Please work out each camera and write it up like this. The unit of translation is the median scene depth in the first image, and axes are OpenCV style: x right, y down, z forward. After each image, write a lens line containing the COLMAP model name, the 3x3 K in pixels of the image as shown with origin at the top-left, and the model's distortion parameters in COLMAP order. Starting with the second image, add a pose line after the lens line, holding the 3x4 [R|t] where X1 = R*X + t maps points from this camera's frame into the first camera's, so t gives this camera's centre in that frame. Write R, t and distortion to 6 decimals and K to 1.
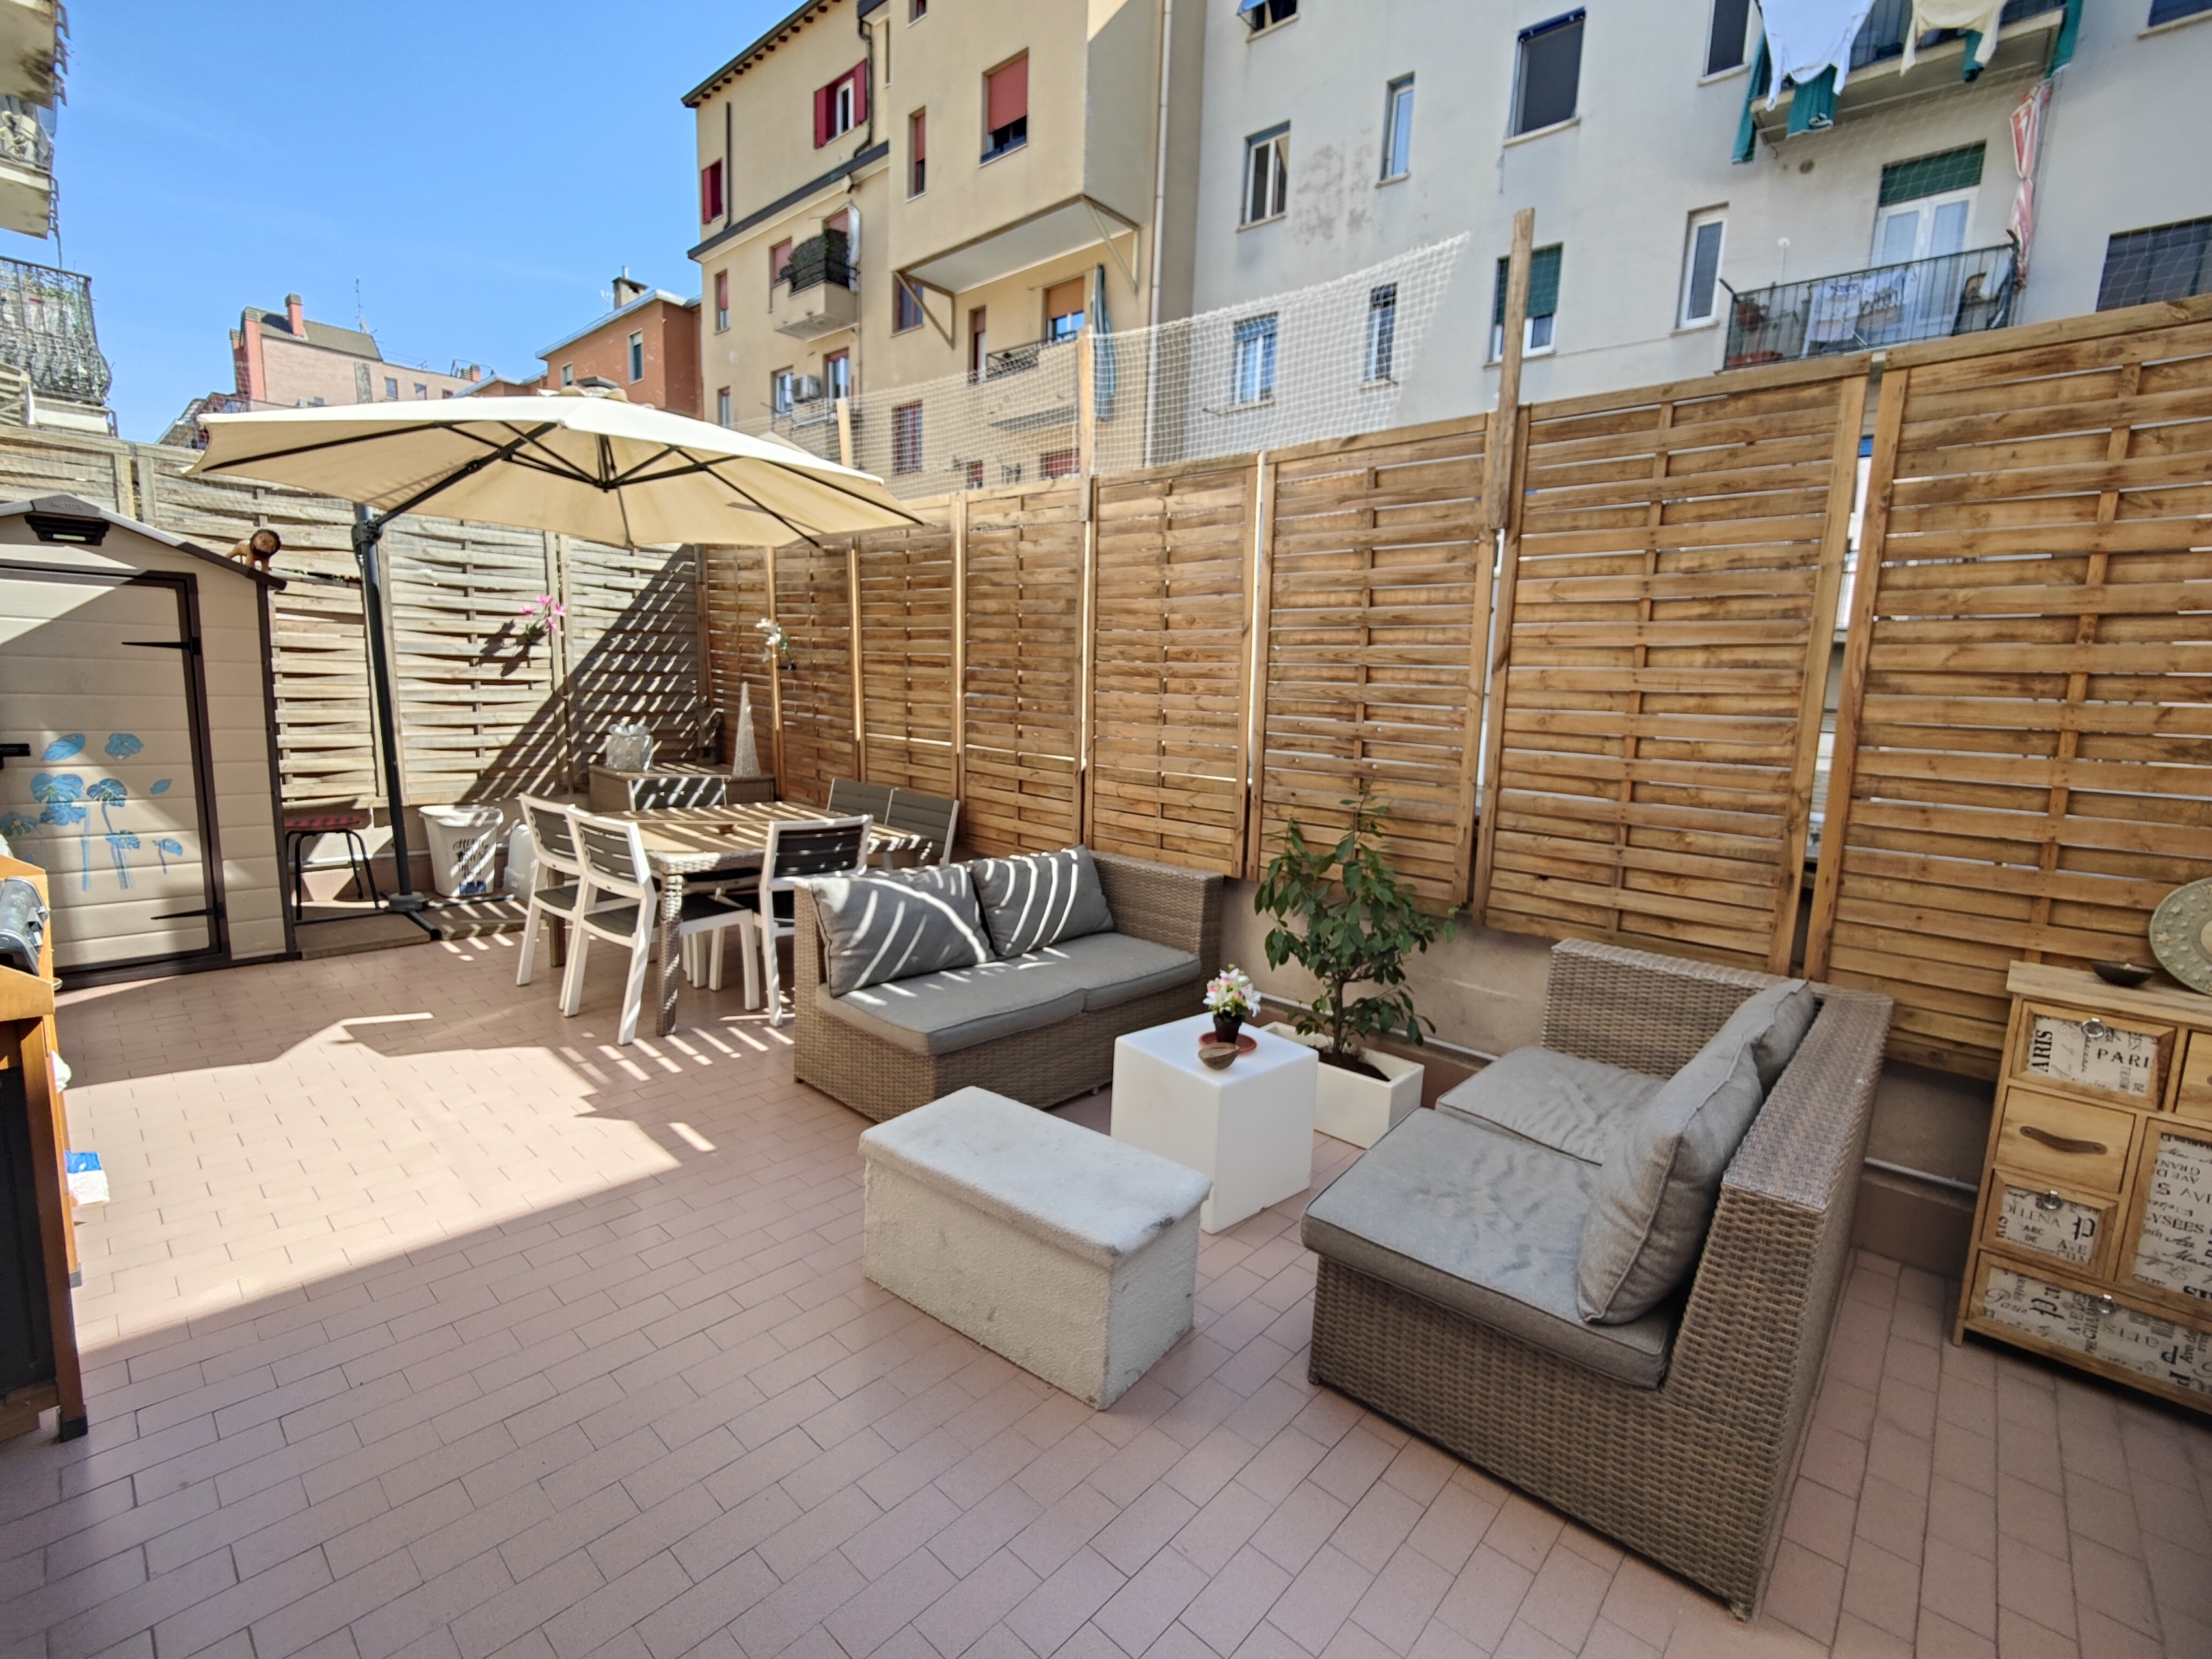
lens RADIAL K [[984.0, 0, 1113.2], [0, 984.0, 840.3], [0, 0, 1]] dist [0.025332, -0.022930]
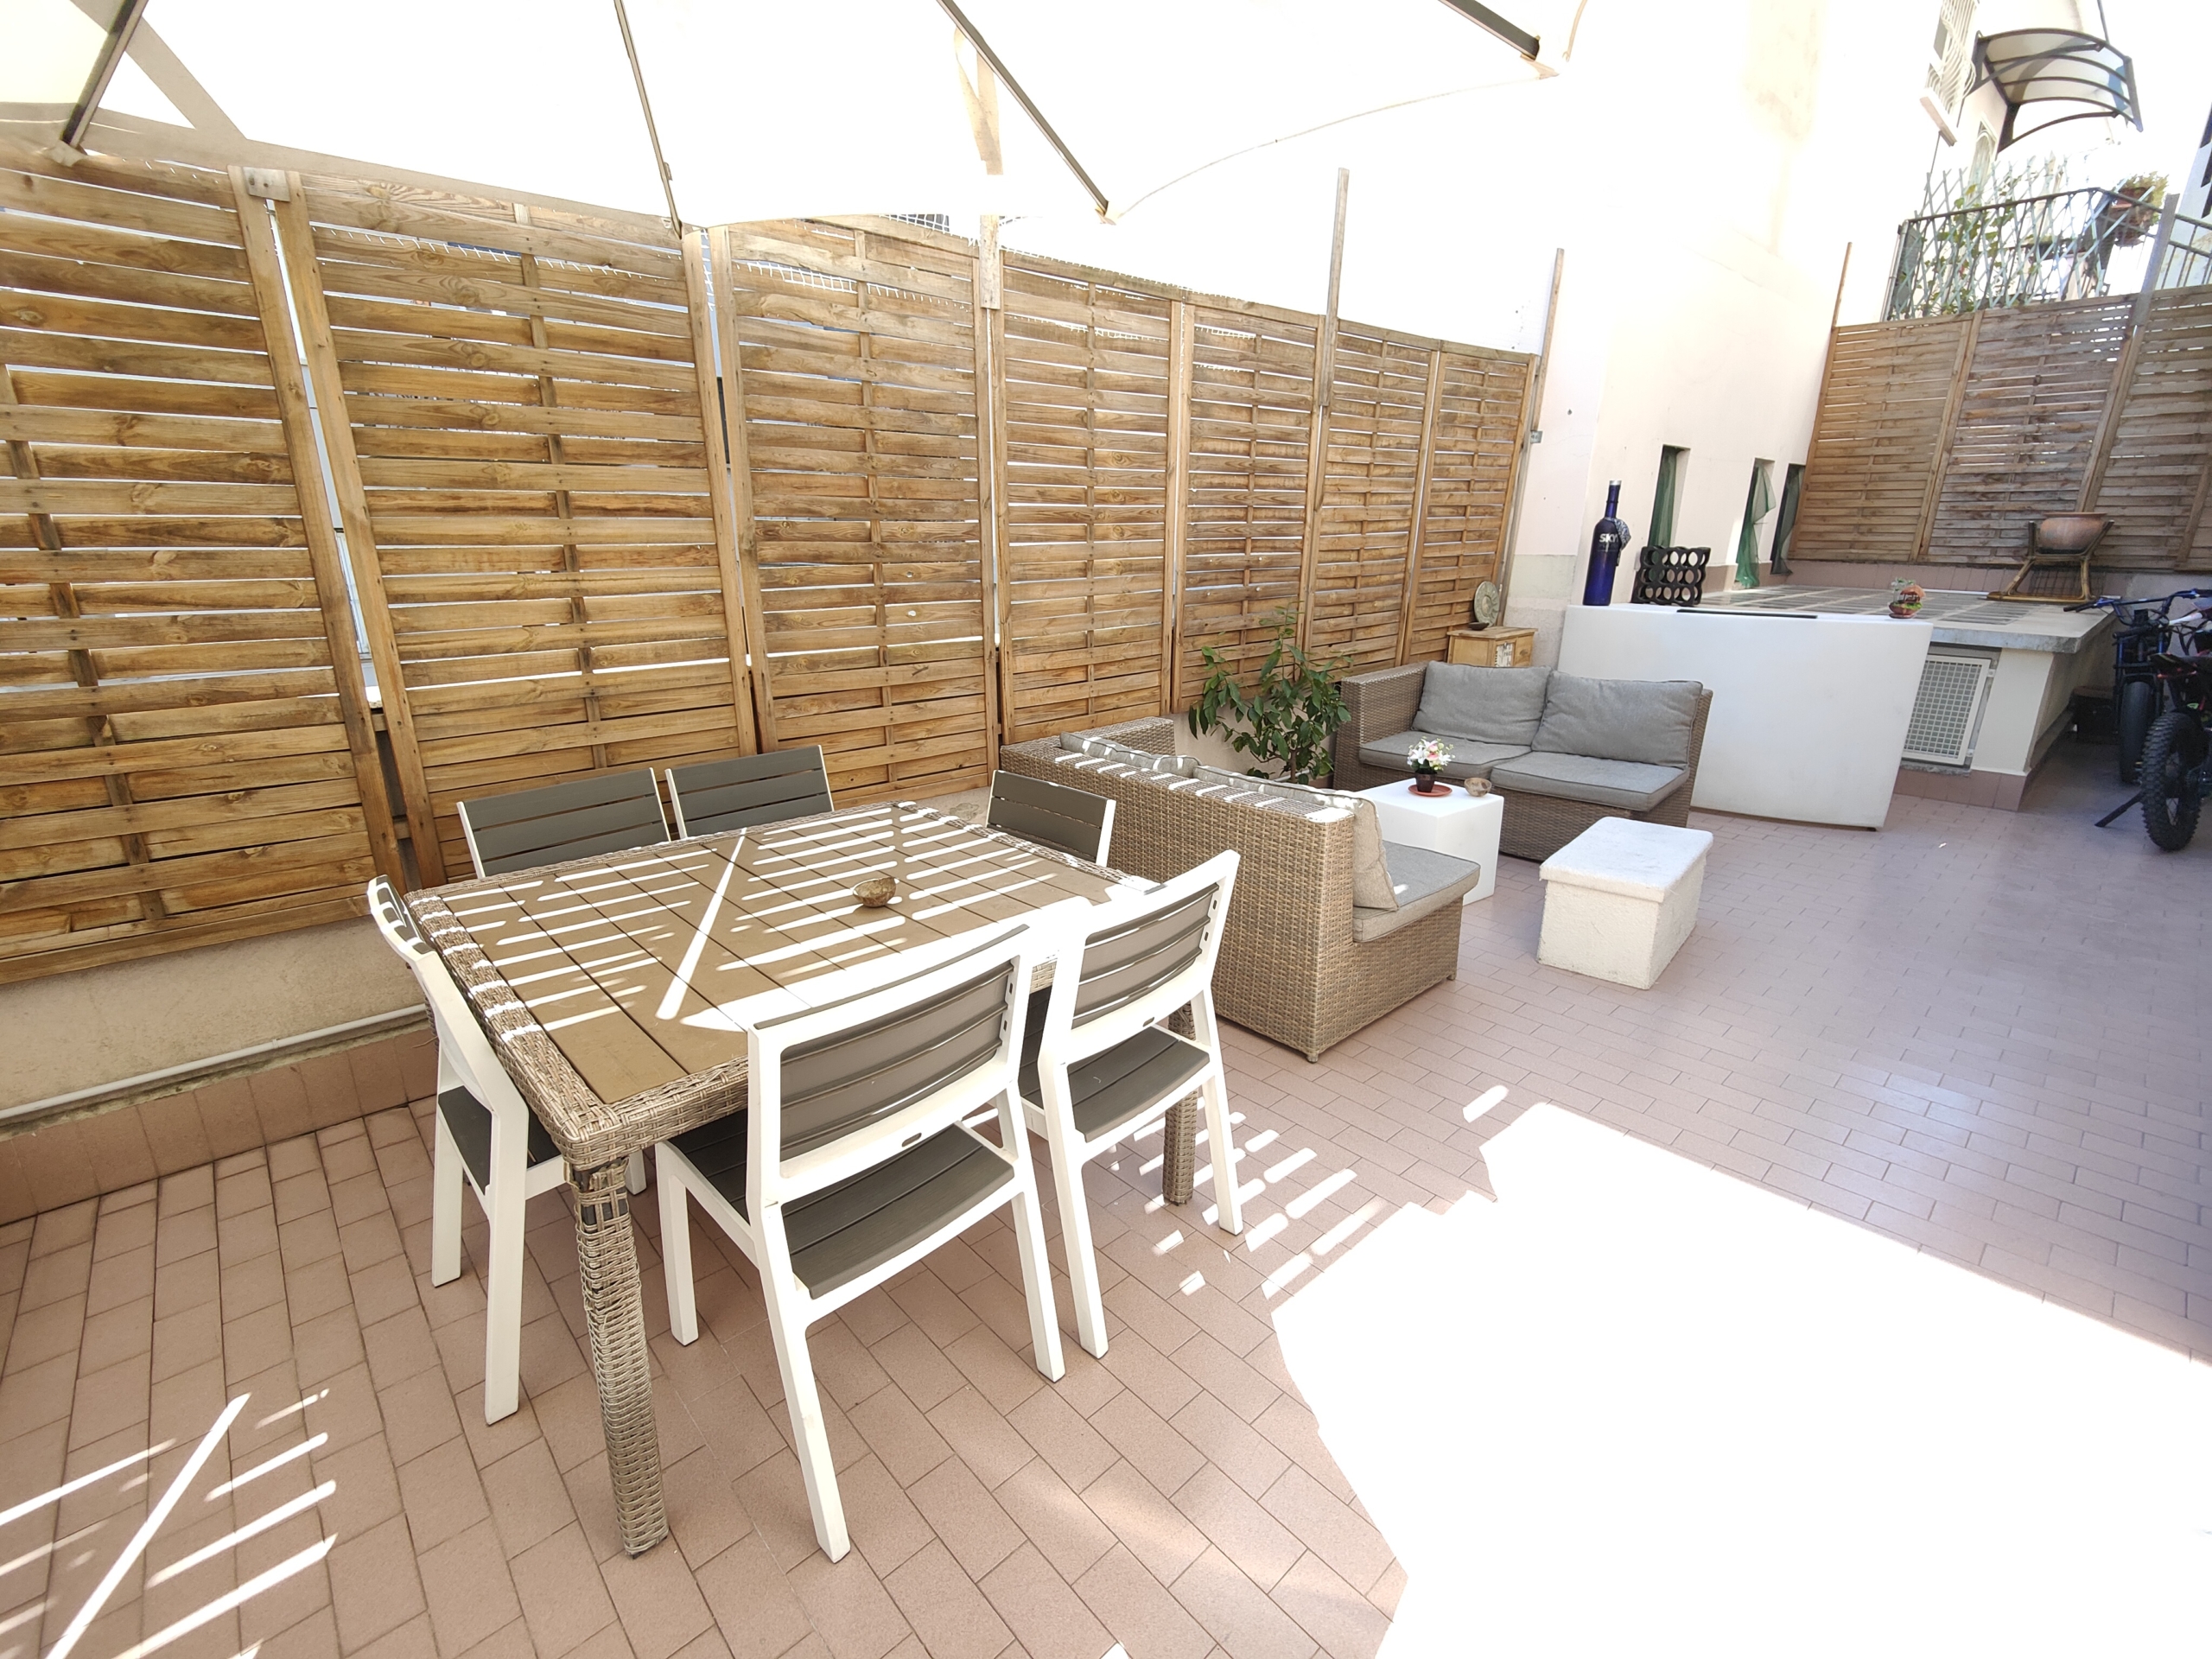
lens RADIAL K [[984.0, 0, 1113.2], [0, 984.0, 840.3], [0, 0, 1]] dist [0.025332, -0.022930]
pose [[0.078358, -0.338996, 0.937519, -1.084236], [0.170739, 0.931079, 0.322397, -0.221483], [-0.982196, 0.134808, 0.130838, 1.093422]]
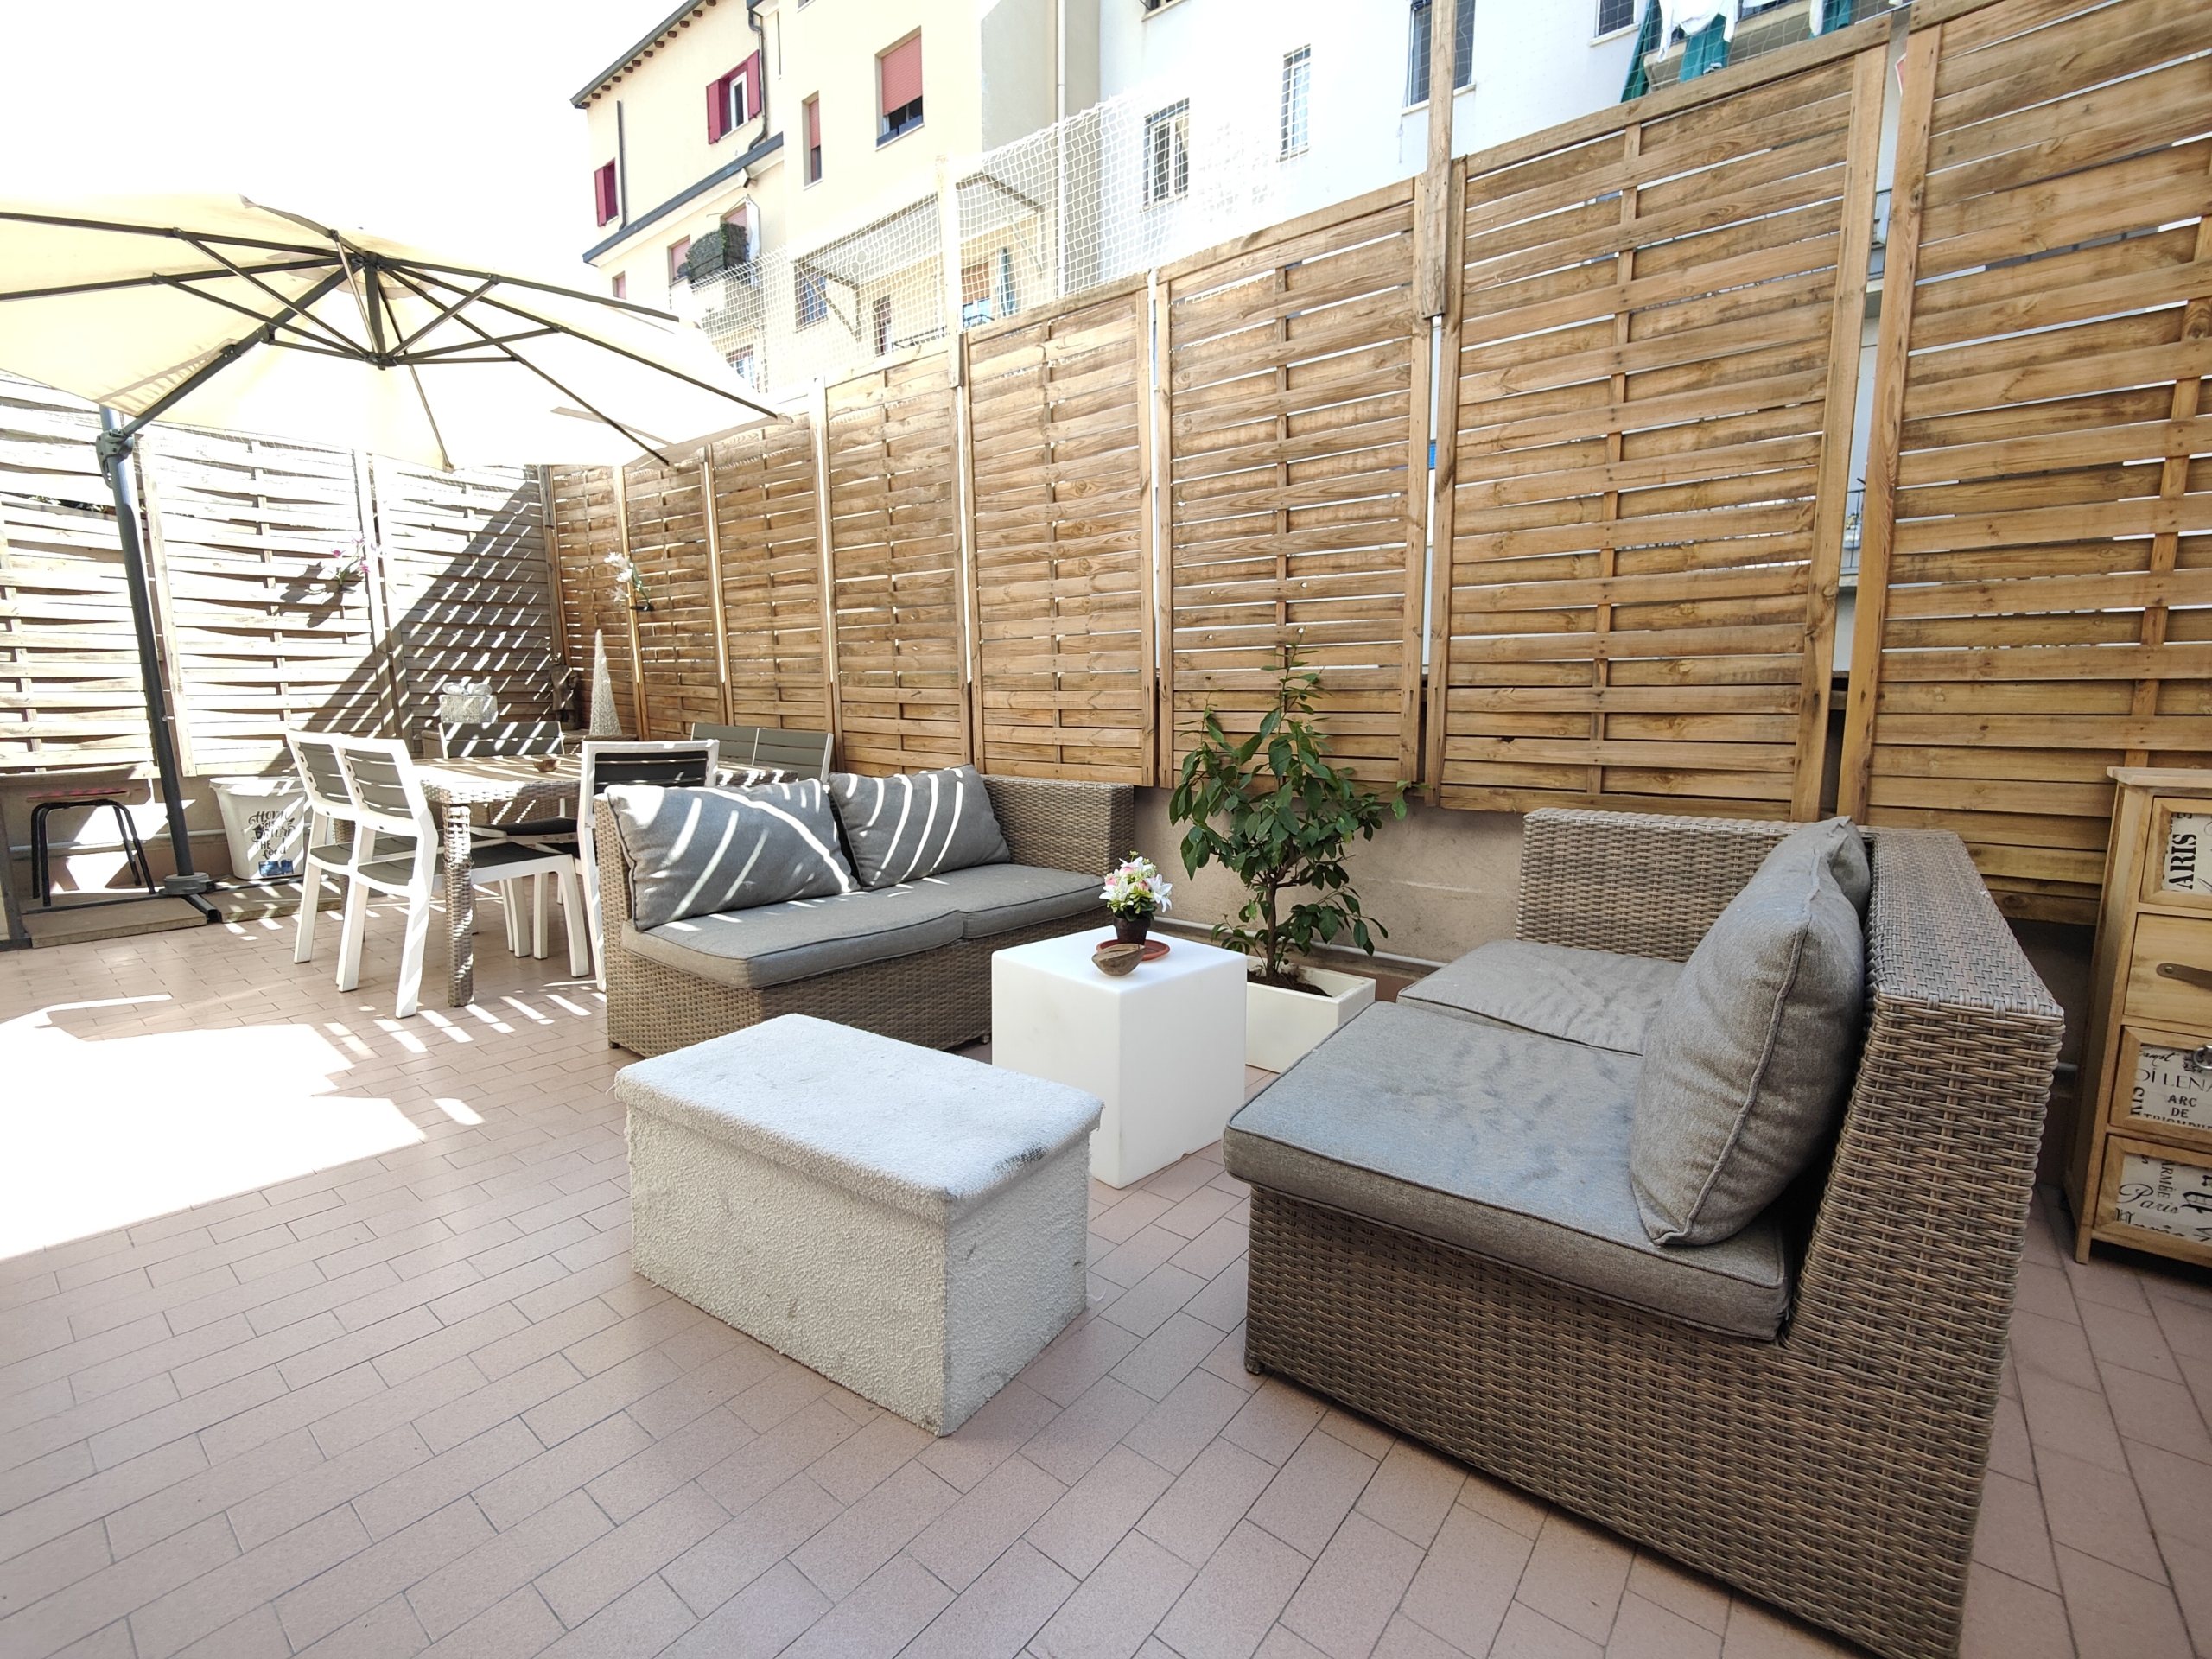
lens RADIAL K [[971.6, 0, 1104.8], [0, 971.6, 836.7], [0, 0, 1]] dist [0.011861, -0.010957]
pose [[0.997598, -0.043090, 0.054228, 0.047713], [0.043892, 0.998943, -0.013683, 0.107521], [-0.053581, 0.016031, 0.998435, 0.191944]]
